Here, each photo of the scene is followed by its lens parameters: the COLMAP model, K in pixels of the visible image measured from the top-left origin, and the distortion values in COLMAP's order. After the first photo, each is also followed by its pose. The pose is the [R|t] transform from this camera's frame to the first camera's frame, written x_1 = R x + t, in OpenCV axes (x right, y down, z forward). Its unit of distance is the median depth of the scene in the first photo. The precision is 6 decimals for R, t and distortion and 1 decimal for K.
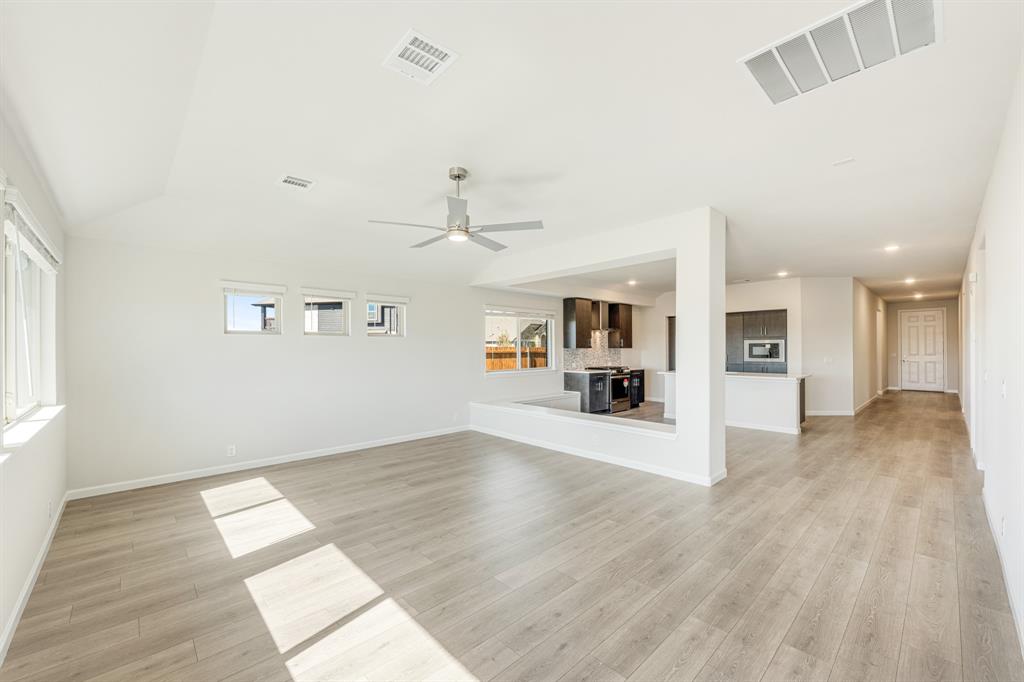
lens RADIAL K [[417.3, 0, 513.9], [0, 417.3, 348.0], [0, 0, 1]] dist [-0.000031, 0.000691]
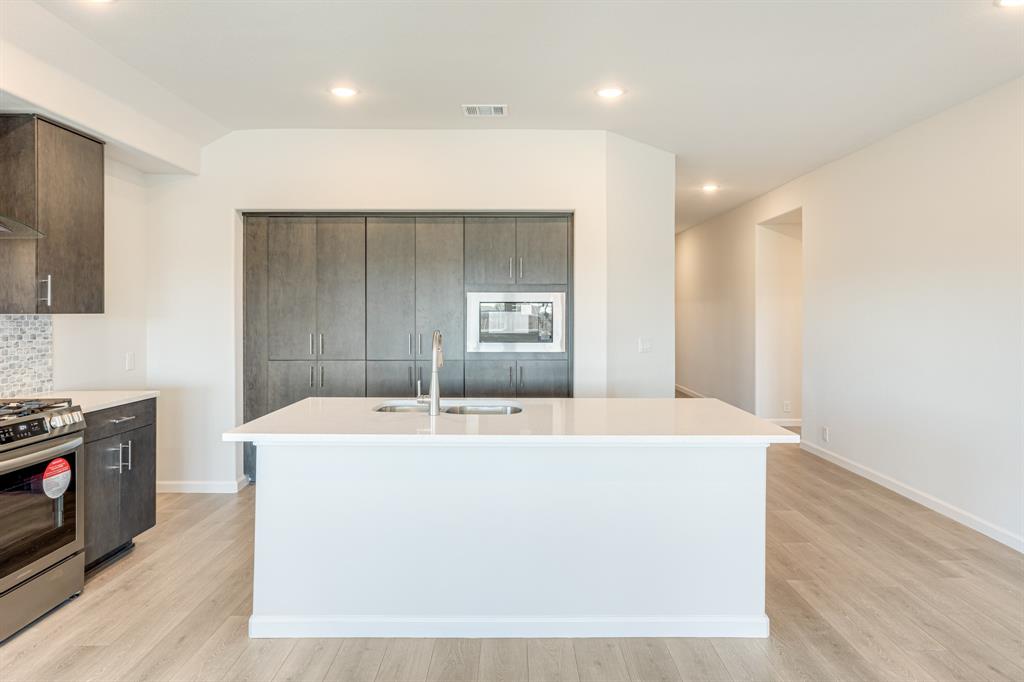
lens RADIAL K [[642.3, 0, 521.4], [0, 642.3, 312.0], [0, 0, 1]] dist [0.005104, -0.003799]
pose [[0.686259, 0.005332, 0.727338, 0.192706], [-0.006414, 0.999979, -0.001278, -0.001712], [-0.727329, -0.003788, 0.686278, 0.608428]]
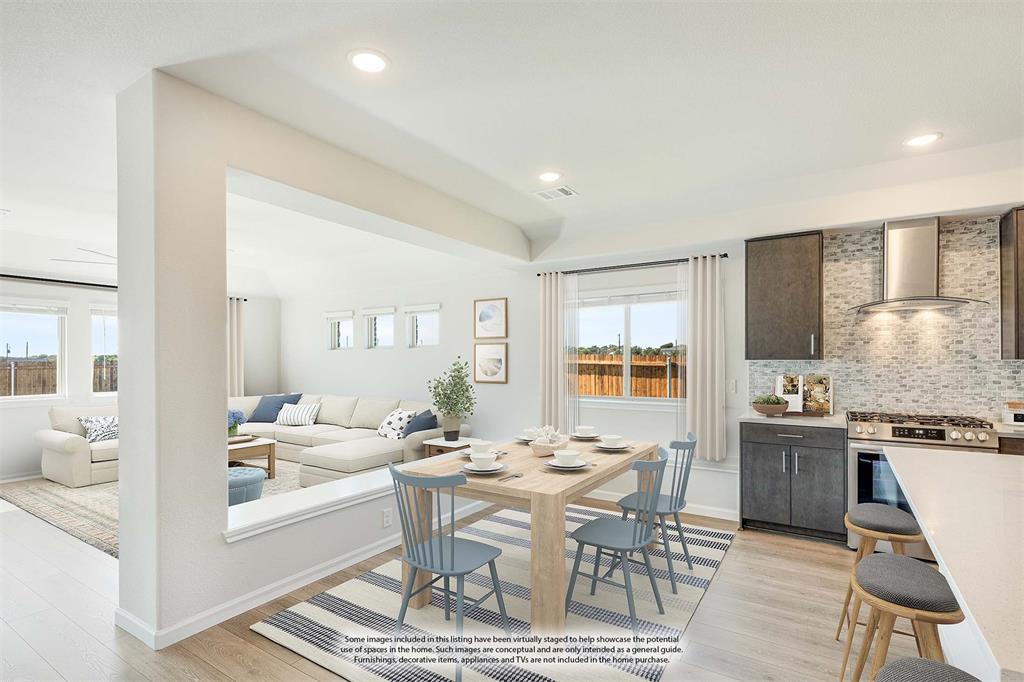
lens RADIAL K [[498.3, 0, 516.4], [0, 498.3, 355.0], [0, 0, 1]] dist [0.004191, 0.000991]
pose [[0.228621, -0.006899, -0.973491, 0.546382], [0.004044, 0.999973, -0.006137, -0.001747], [0.973507, -0.002534, 0.228643, 0.611888]]
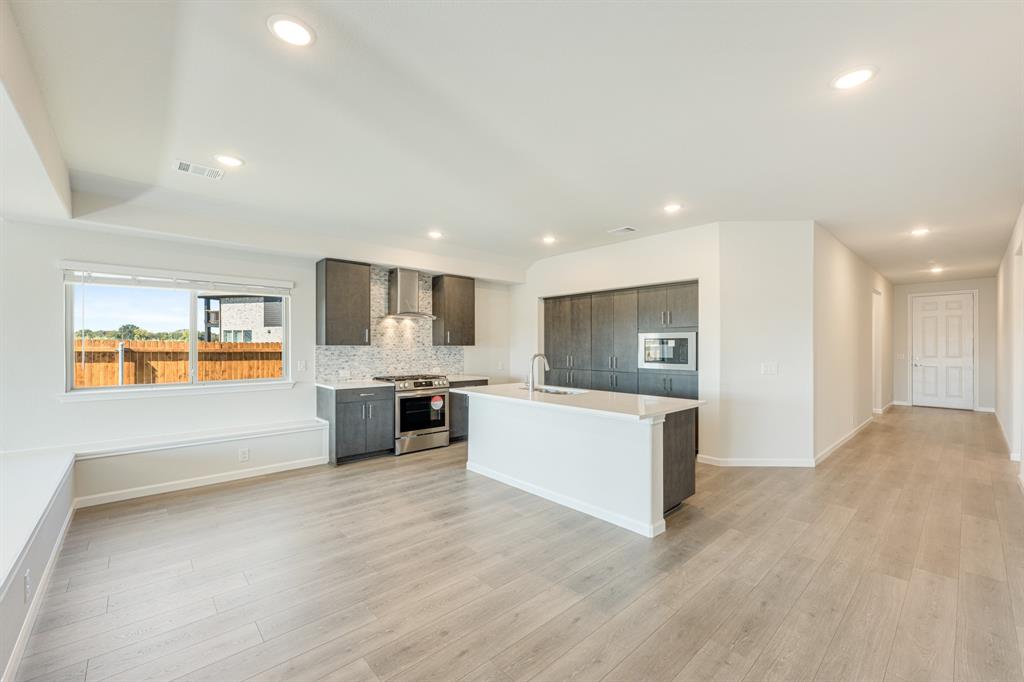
lens RADIAL K [[417.3, 0, 511.5], [0, 417.3, 345.7], [0, 0, 1]] dist [-0.000031, 0.000691]
pose [[0.999553, 0.004679, -0.029521, 0.394929], [-0.004621, 0.999987, 0.002014, -0.001149], [0.029530, -0.001876, 0.999562, 0.397974]]
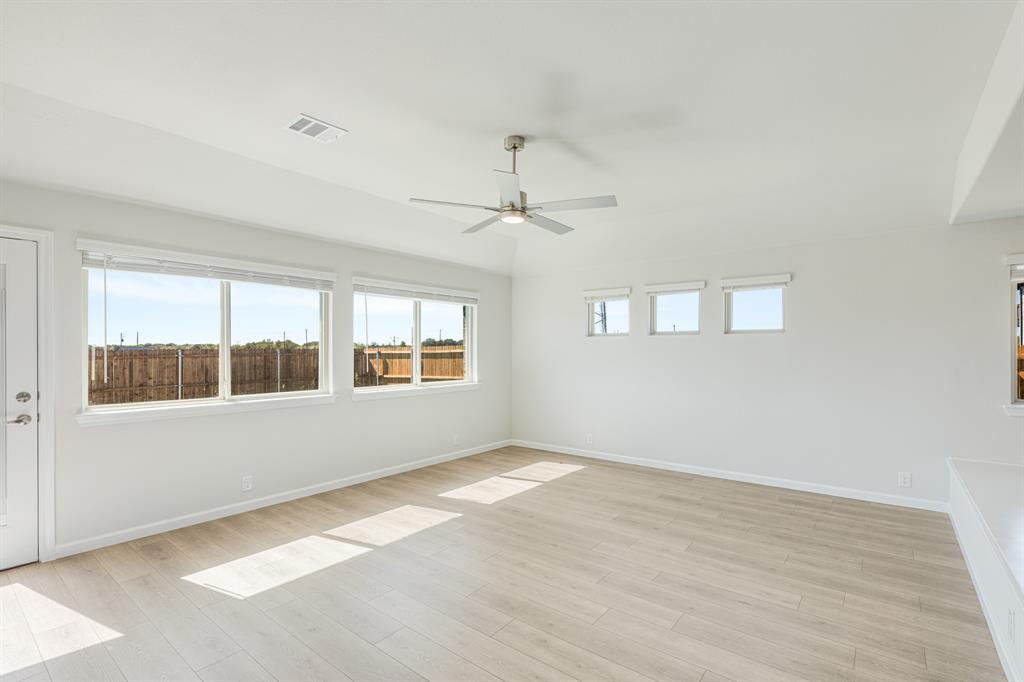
lens RADIAL K [[473.3, 0, 508.9], [0, 473.3, 346.5], [0, 0, 1]] dist [-0.007526, -0.000432]
pose [[0.132255, -0.004016, -0.991208, 0.292419], [-0.000371, 0.999992, -0.004101, -0.000514], [0.991216, 0.000910, 0.132252, 0.308392]]
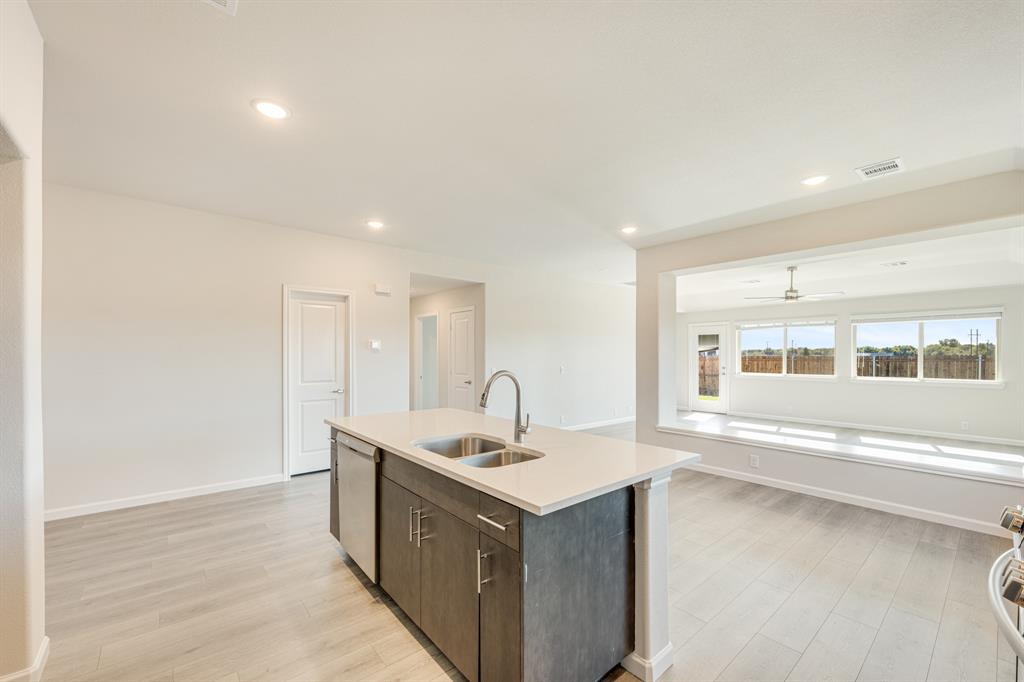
lens RADIAL K [[417.3, 0, 508.1], [0, 417.3, 345.8], [0, 0, 1]] dist [-0.000031, 0.000691]
pose [[-0.996689, 0.002667, 0.081270, 0.390145], [0.001035, 0.999797, -0.020114, -0.002405], [-0.081308, -0.019963, -0.996489, 1.127828]]
